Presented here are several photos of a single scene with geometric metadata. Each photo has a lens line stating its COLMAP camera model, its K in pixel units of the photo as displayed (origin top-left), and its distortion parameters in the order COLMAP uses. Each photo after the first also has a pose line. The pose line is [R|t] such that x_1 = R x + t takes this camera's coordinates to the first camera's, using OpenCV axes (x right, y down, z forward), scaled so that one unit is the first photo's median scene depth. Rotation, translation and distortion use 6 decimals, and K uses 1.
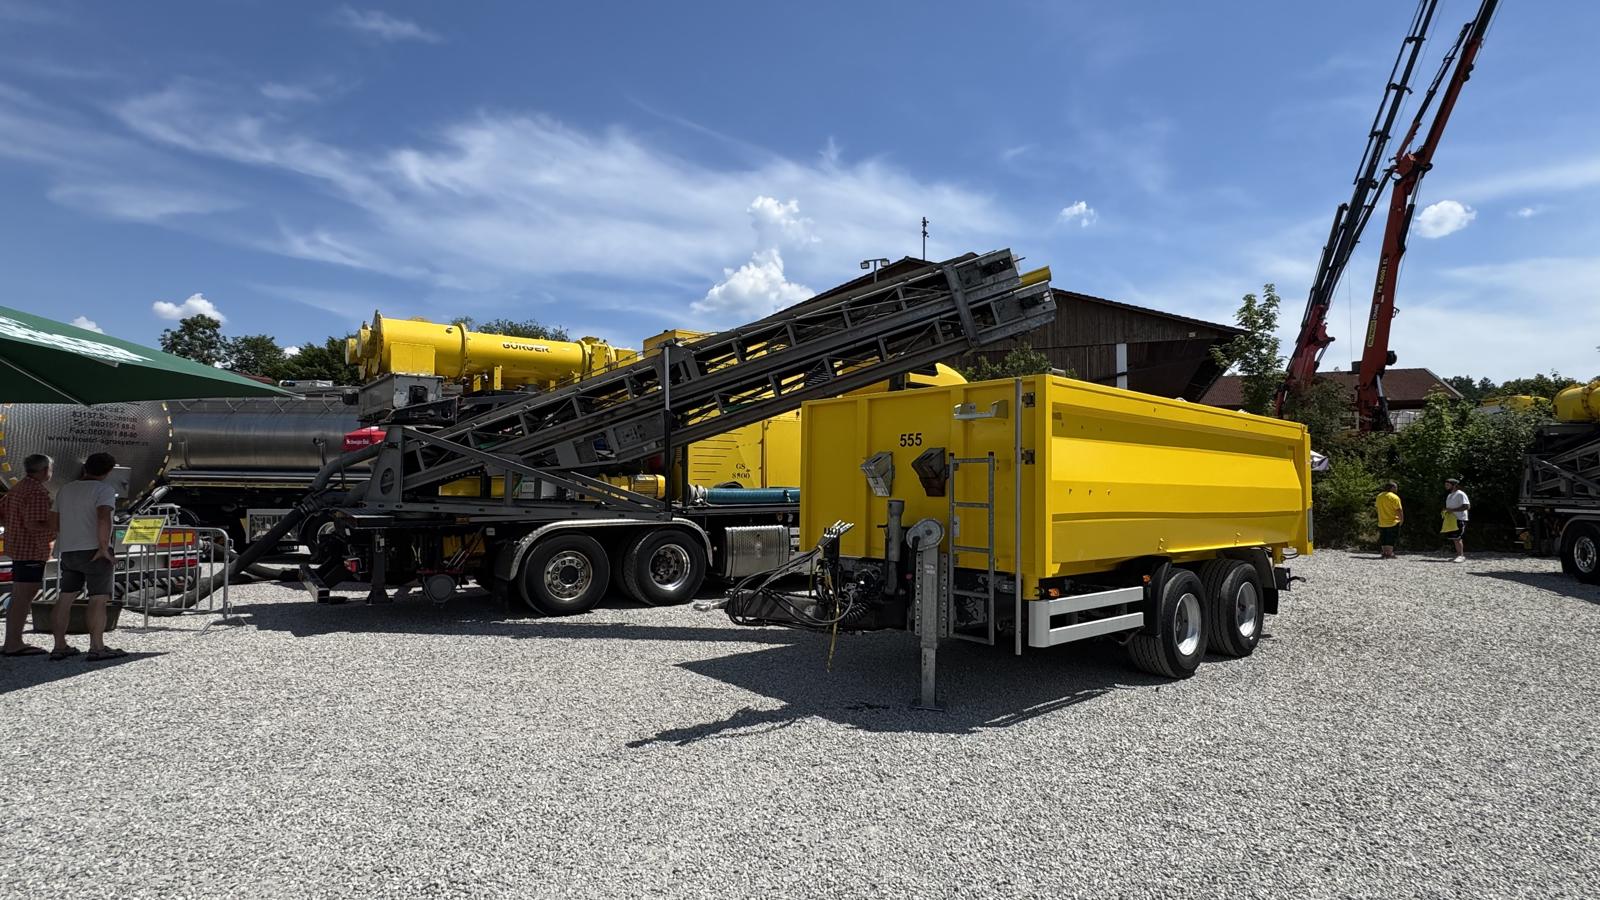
lens RADIAL K [[744.0, 0, 800.0], [0, 744.0, 450.0], [0, 0, 1]] dist [0.001737, 0.000109]
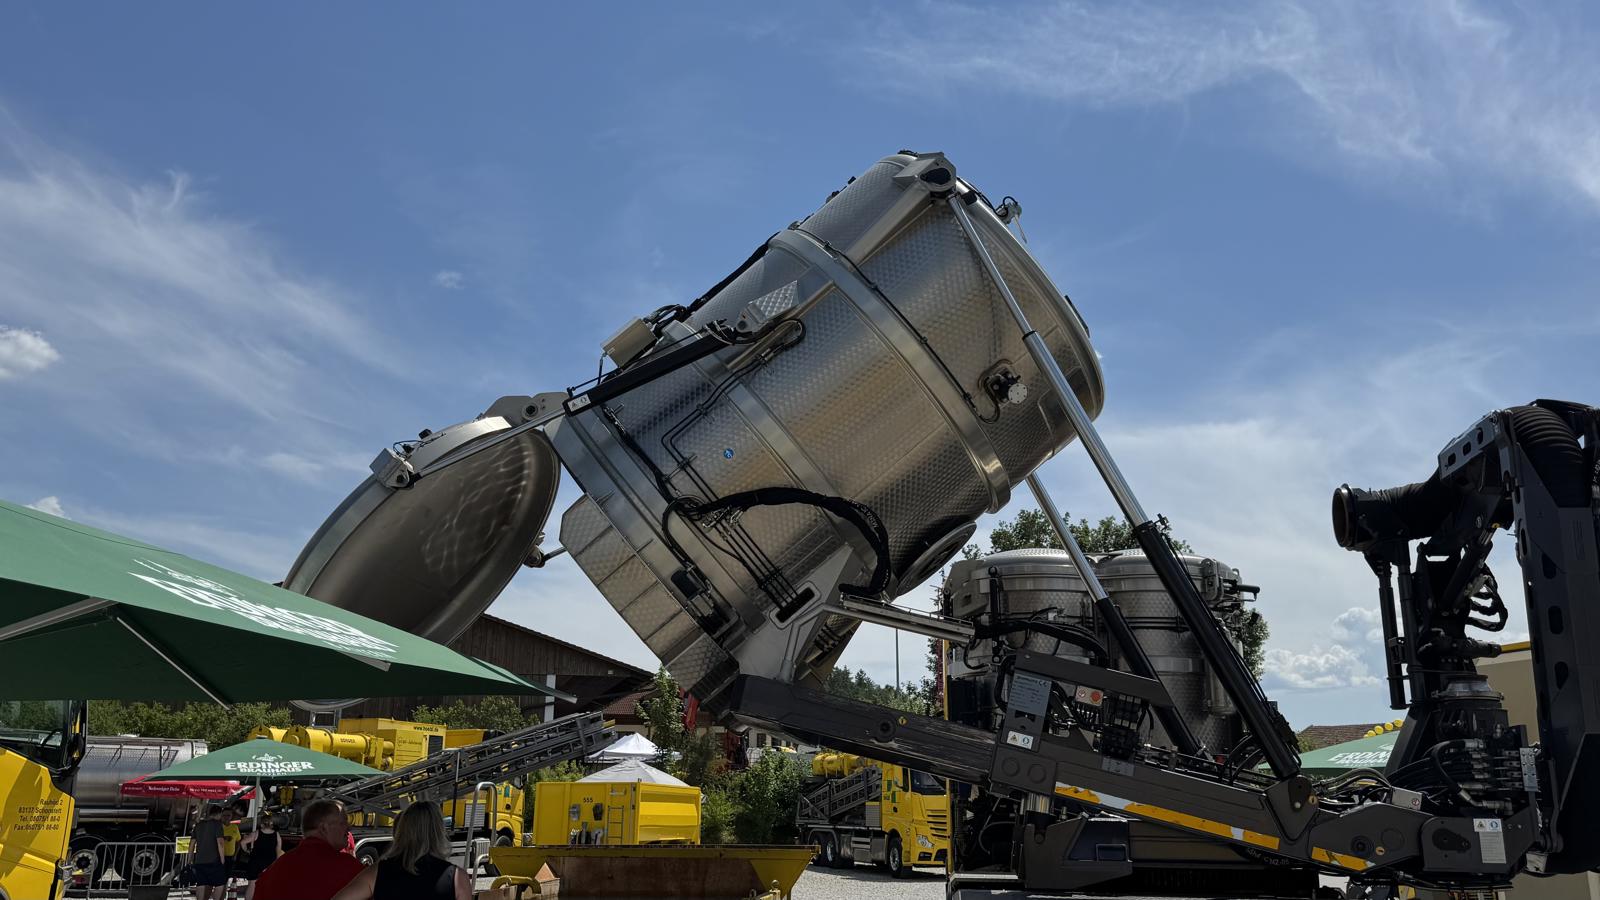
lens RADIAL K [[1328.5, 0, 800.0], [0, 1328.5, 450.0], [0, 0, 1]] dist [0.005855, -0.001015]
pose [[0.772106, 0.158102, 0.615512, -1.312598], [-0.023018, 0.974881, -0.221536, -0.108009], [-0.635076, 0.156881, 0.756351, -1.825878]]
